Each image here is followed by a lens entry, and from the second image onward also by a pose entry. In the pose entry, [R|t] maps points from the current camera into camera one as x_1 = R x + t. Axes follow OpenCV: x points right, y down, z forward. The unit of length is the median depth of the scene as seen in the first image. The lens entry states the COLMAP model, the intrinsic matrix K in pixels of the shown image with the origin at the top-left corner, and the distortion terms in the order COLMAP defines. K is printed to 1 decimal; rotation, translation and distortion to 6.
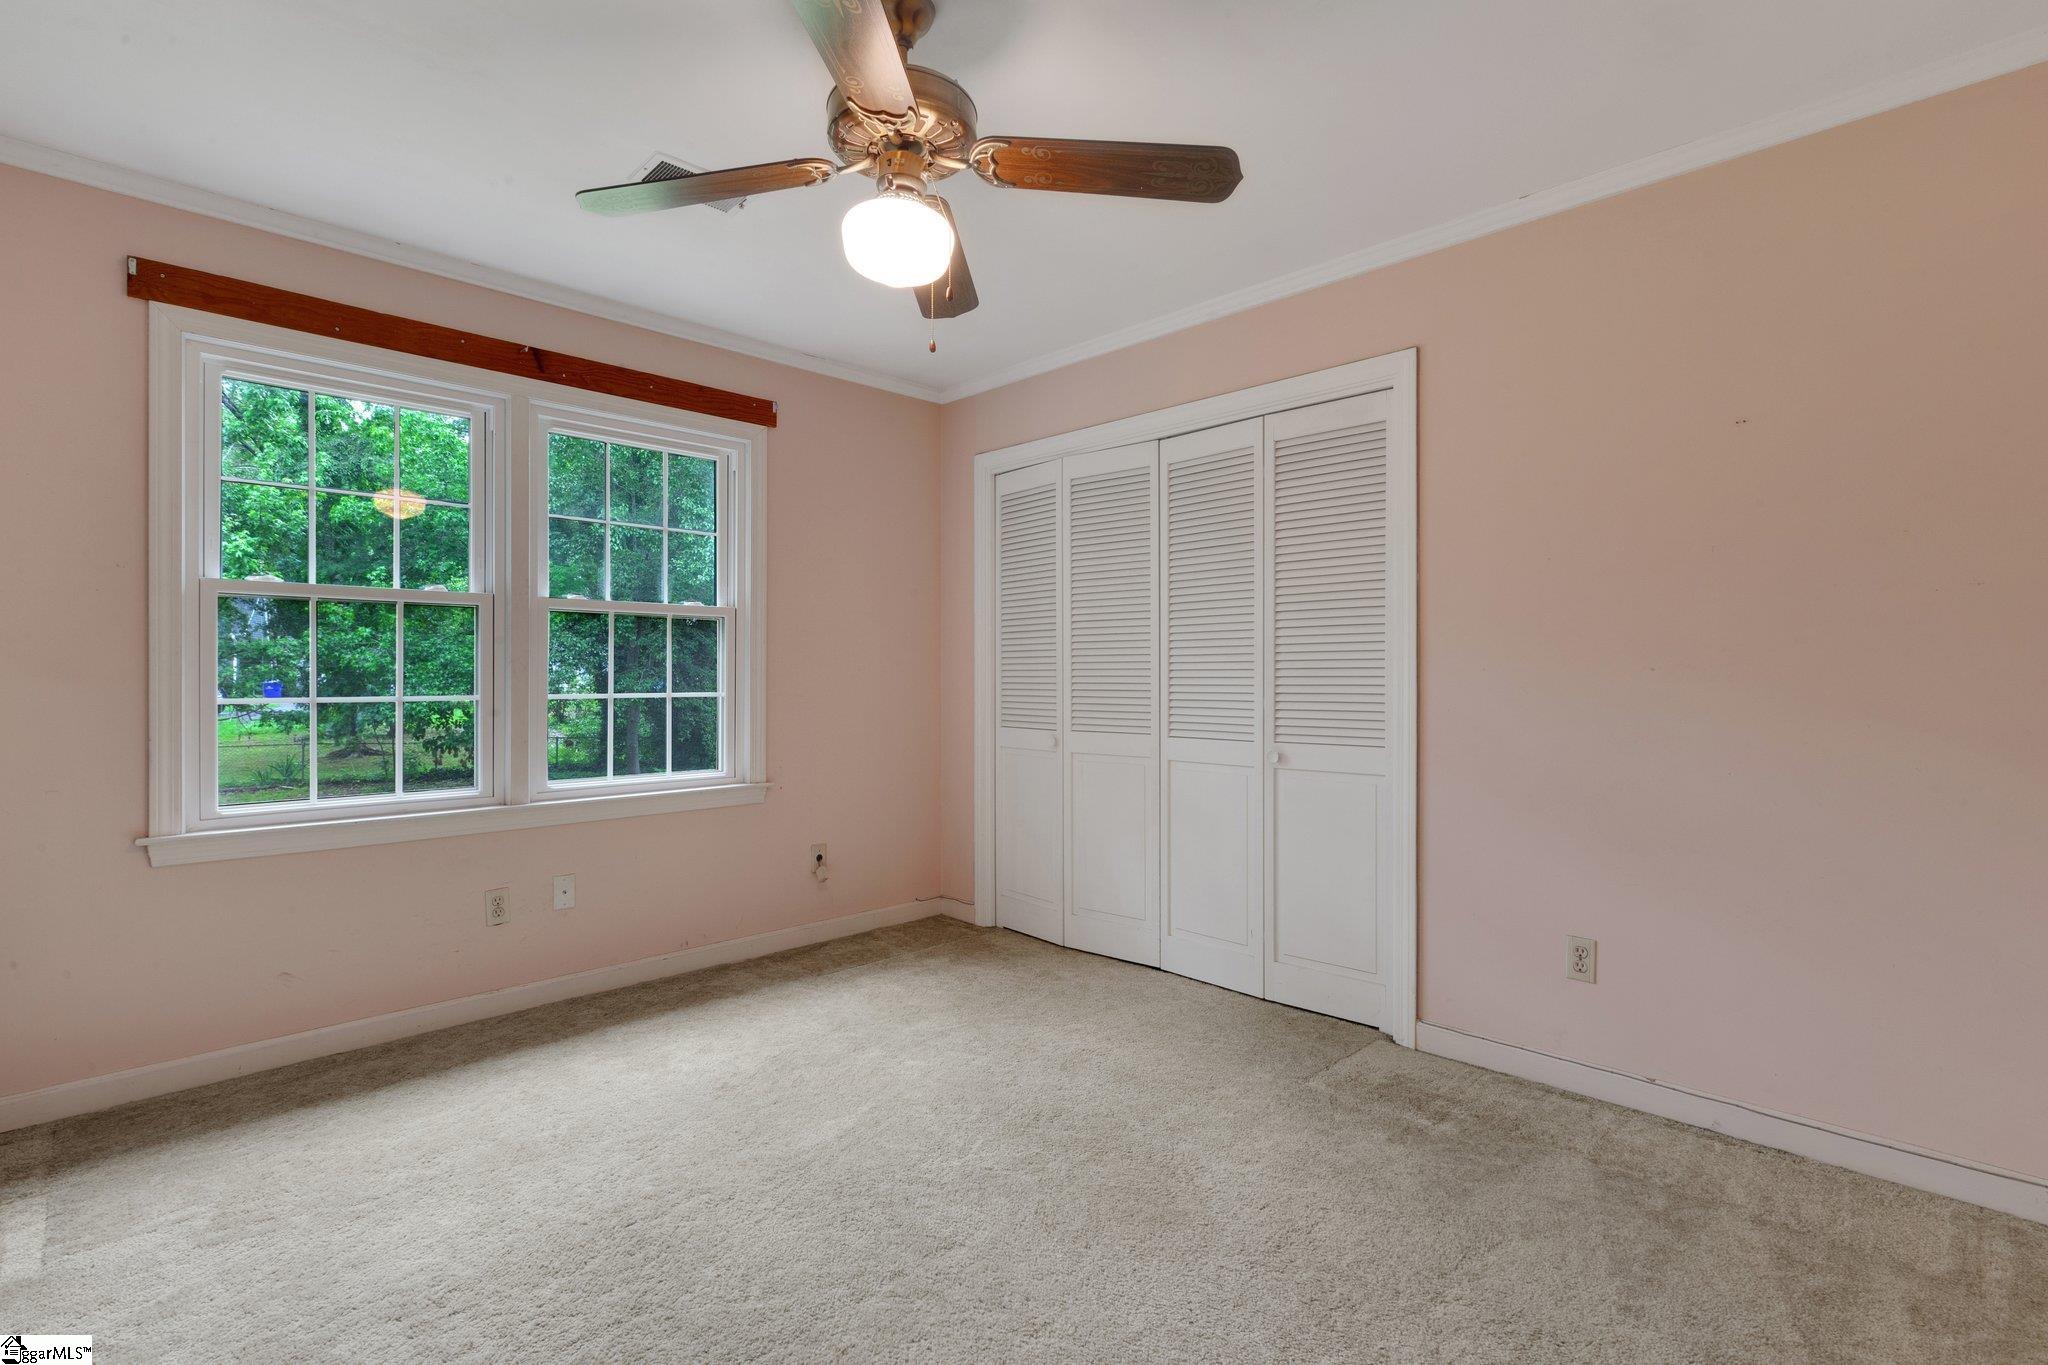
lens RADIAL K [[945.8, 0, 1027.2], [0, 945.8, 686.0], [0, 0, 1]] dist [0.012159, -0.004724]
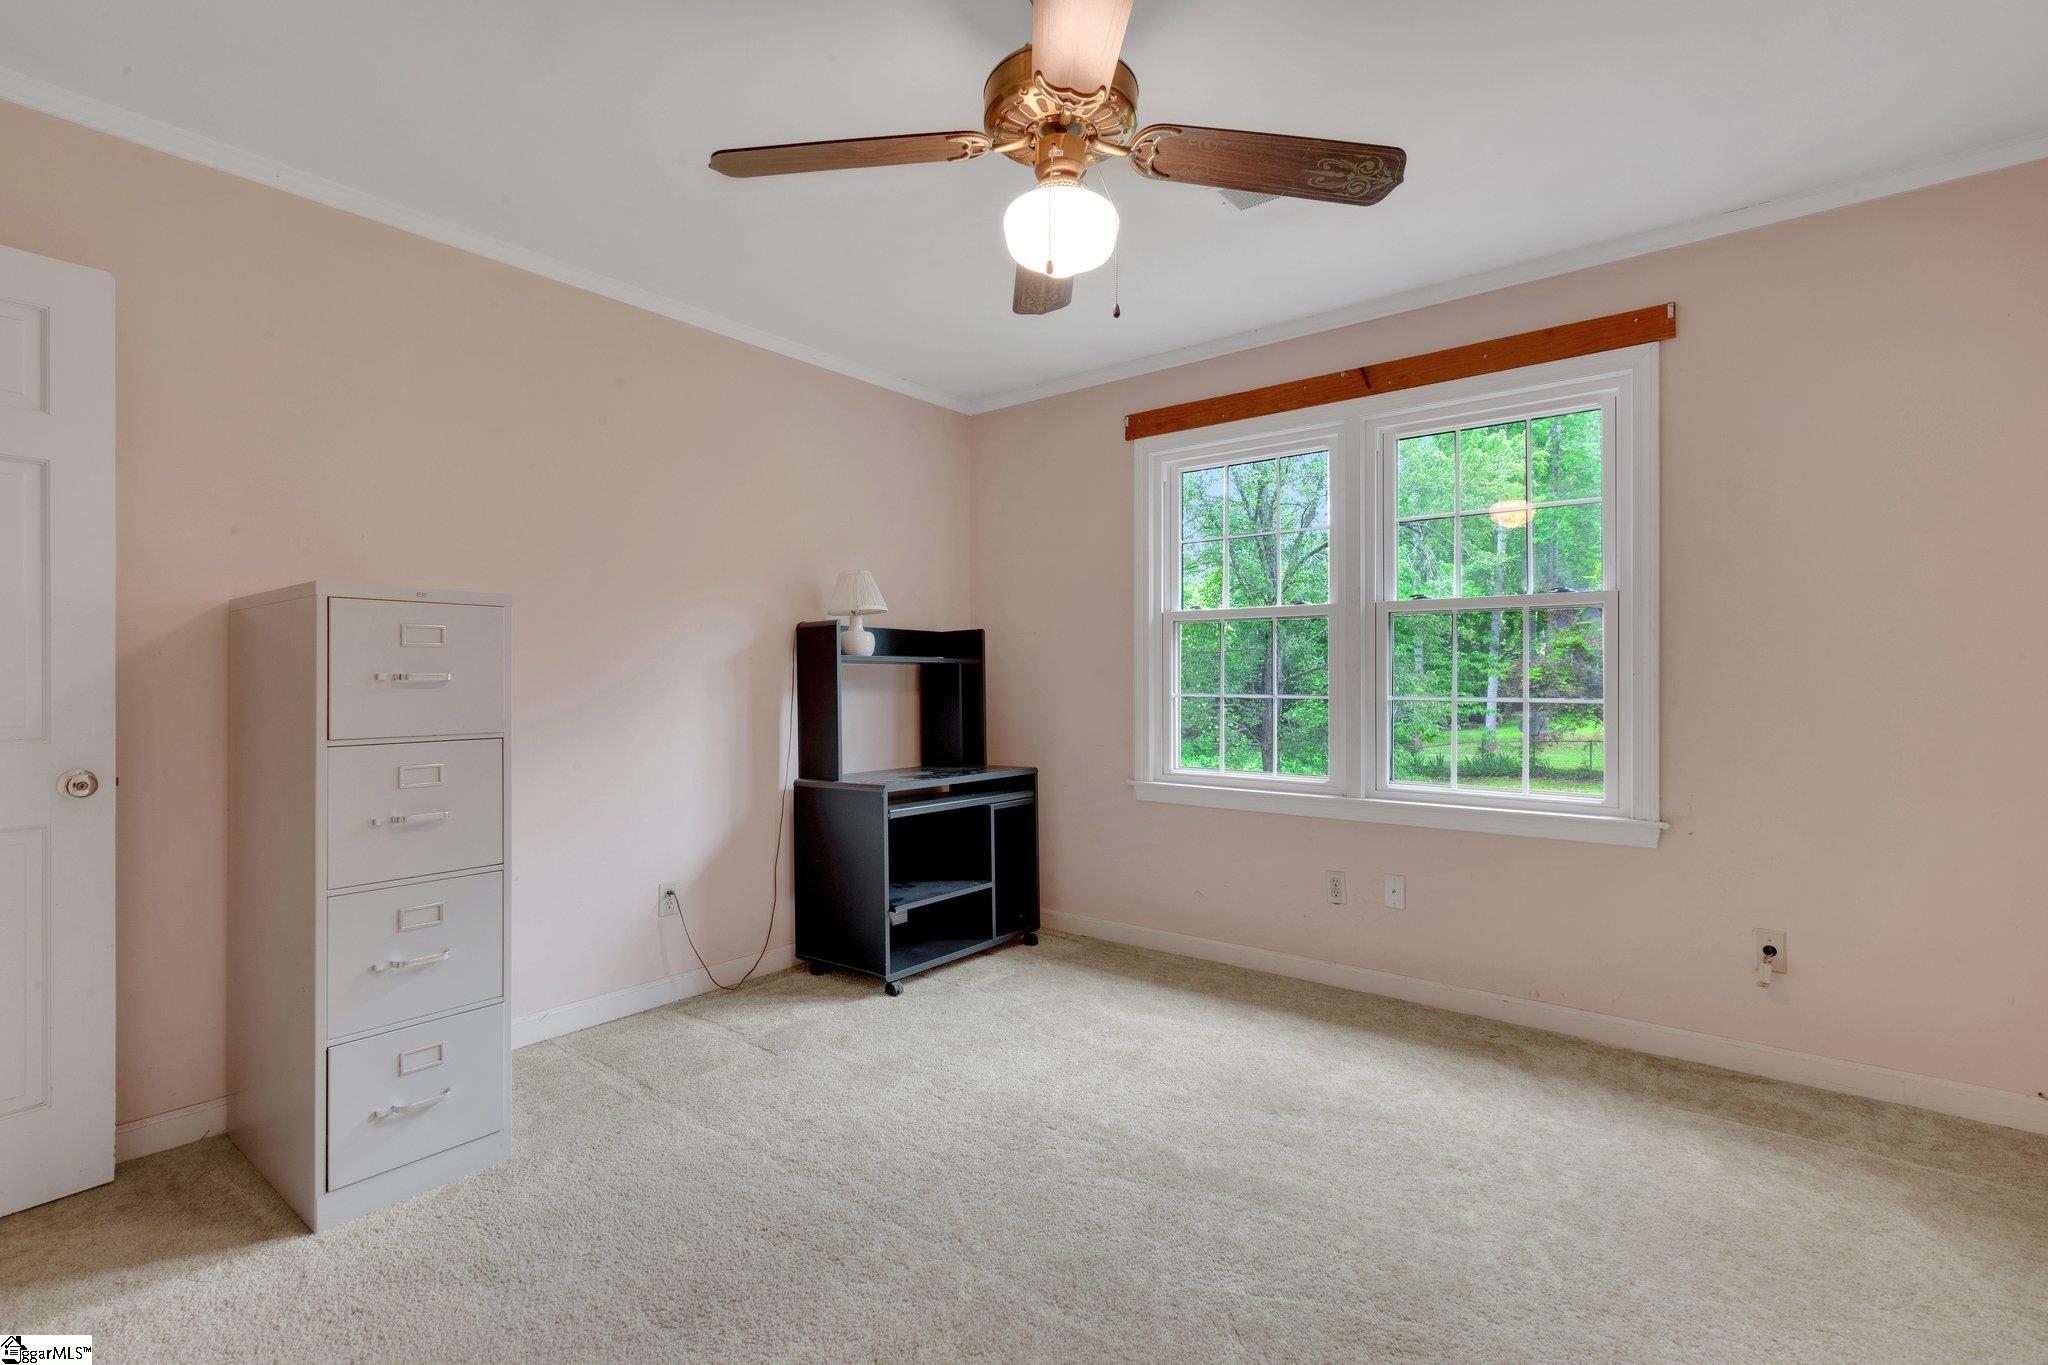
lens RADIAL K [[945.8, 0, 1016.5], [0, 945.8, 678.9], [0, 0, 1]] dist [0.012159, -0.004724]
pose [[0.115521, 0.001541, -0.993304, 0.460162], [-0.010299, 0.999947, 0.000354, -0.005302], [0.993252, 0.010189, 0.115530, 0.473097]]
